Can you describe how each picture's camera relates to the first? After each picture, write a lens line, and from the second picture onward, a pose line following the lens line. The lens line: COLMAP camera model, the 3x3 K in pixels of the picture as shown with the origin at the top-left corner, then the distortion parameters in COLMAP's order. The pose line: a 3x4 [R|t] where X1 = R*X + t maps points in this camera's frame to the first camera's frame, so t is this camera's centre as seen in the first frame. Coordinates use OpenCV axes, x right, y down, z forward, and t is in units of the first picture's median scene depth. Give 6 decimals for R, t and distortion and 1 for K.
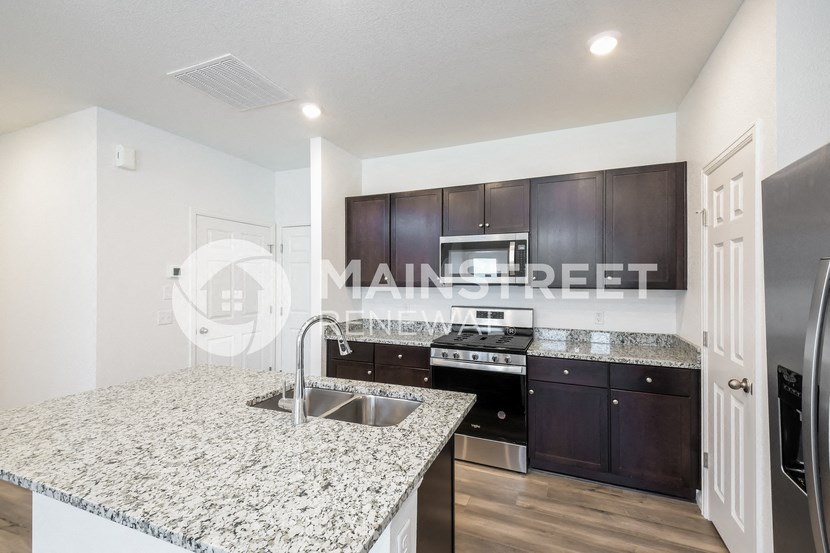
lens RADIAL K [[383.3, 0, 415.0], [0, 383.3, 276.5], [0, 0, 1]] dist [0.043657, -0.017237]
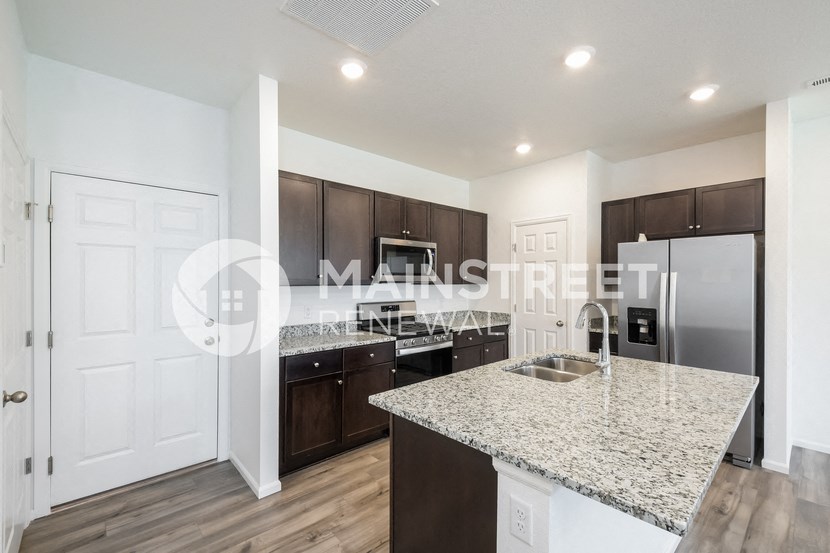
lens RADIAL K [[372.7, 0, 420.5], [0, 372.7, 278.8], [0, 0, 1]] dist [0.013896, -0.025939]
pose [[0.402984, -0.001860, 0.915205, -0.953146], [0.002183, 0.999997, 0.001071, 0.011545], [-0.915204, 0.001566, 0.402987, 0.553106]]
